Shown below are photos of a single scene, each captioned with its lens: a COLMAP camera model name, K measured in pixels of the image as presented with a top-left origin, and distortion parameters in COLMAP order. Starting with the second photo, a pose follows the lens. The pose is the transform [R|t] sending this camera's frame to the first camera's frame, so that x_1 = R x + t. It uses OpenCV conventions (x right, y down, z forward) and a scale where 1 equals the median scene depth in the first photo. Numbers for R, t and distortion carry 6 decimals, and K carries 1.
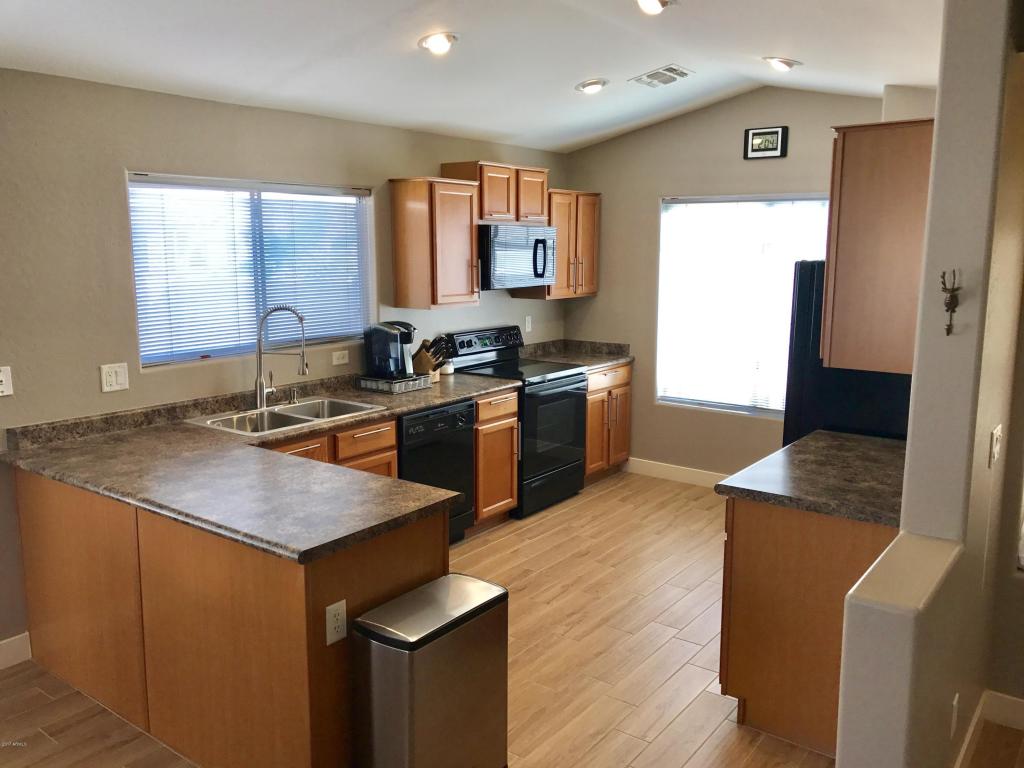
lens RADIAL K [[840.8, 0, 513.2], [0, 840.8, 384.5], [0, 0, 1]] dist [0.036924, -0.056390]
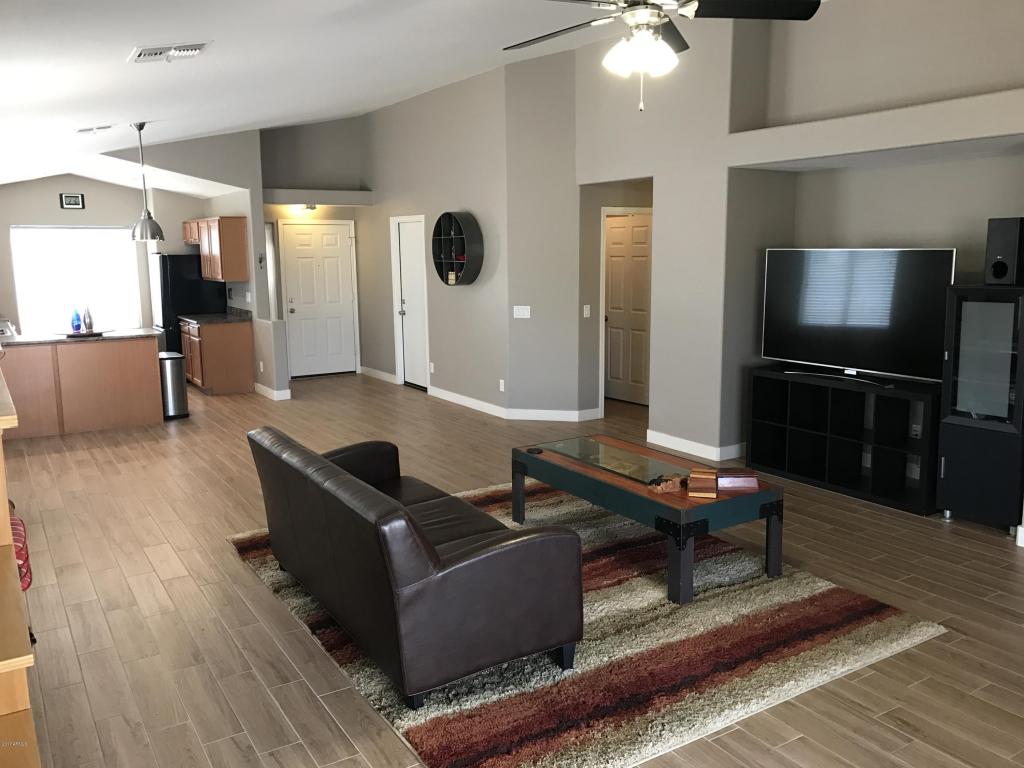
lens RADIAL K [[840.8, 0, 513.9], [0, 840.8, 378.4], [0, 0, 1]] dist [0.036924, -0.056390]
pose [[0.362261, -0.150235, 0.919889, -1.359994], [0.167224, 0.981387, 0.094425, 0.132895], [-0.916953, 0.119621, 0.380641, -0.772483]]
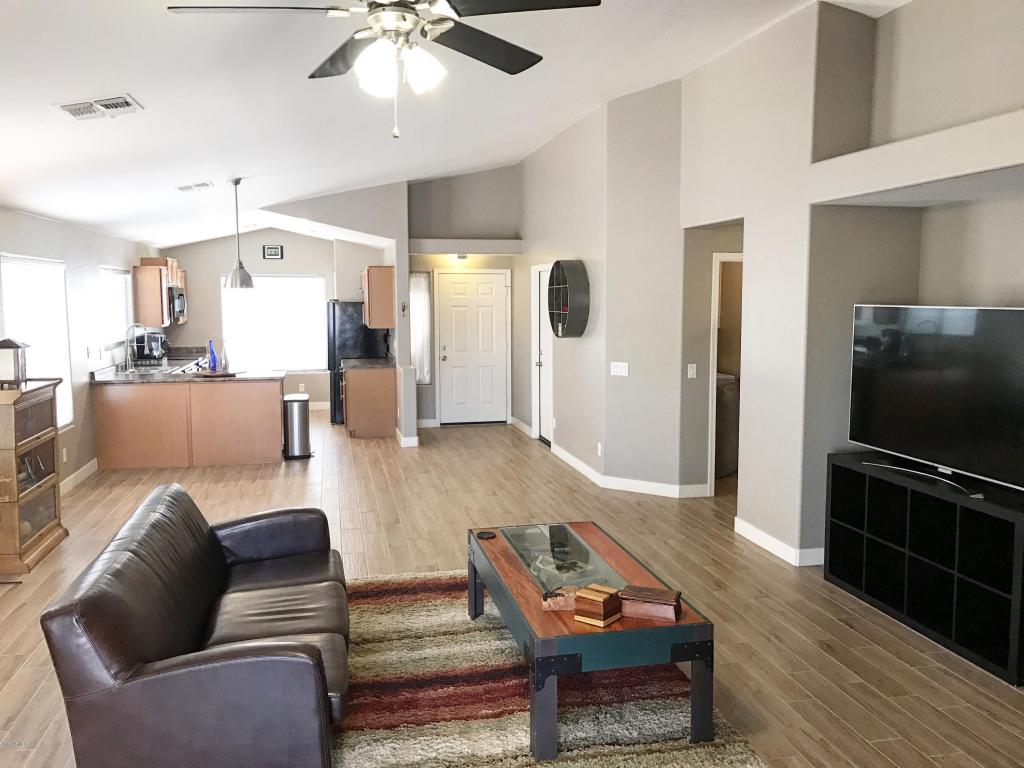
lens RADIAL K [[840.8, 0, 505.6], [0, 840.8, 379.2], [0, 0, 1]] dist [0.036924, -0.056390]
pose [[0.661518, -0.078322, 0.745828, -1.073024], [0.129093, 0.991578, -0.010371, 0.167852], [-0.738735, 0.103142, 0.666058, -1.001639]]
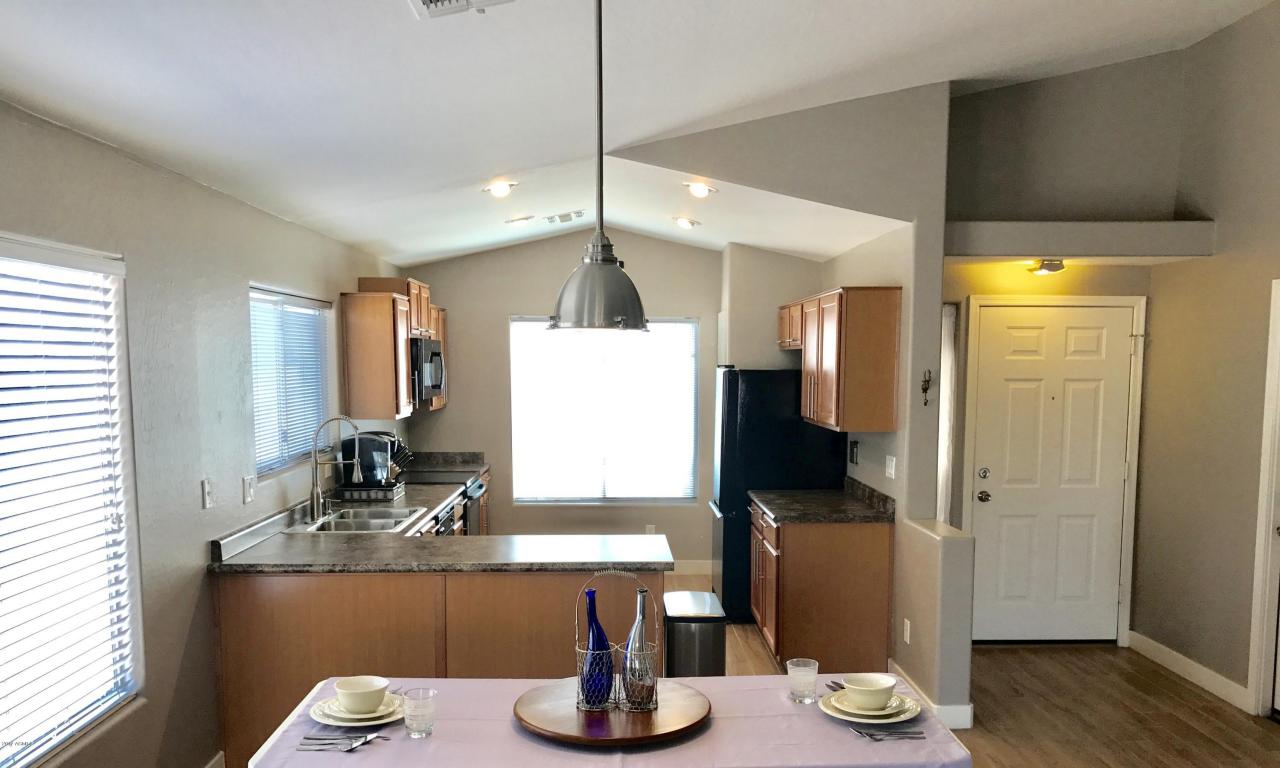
lens RADIAL K [[1062.6, 0, 639.2], [0, 1062.6, 468.9], [0, 0, 1]] dist [0.038057, -0.022820]
pose [[0.788614, -0.063484, 0.611602, -0.631471], [0.101666, 0.994428, -0.027870, 0.035836], [-0.606425, 0.084157, 0.790675, -0.196802]]
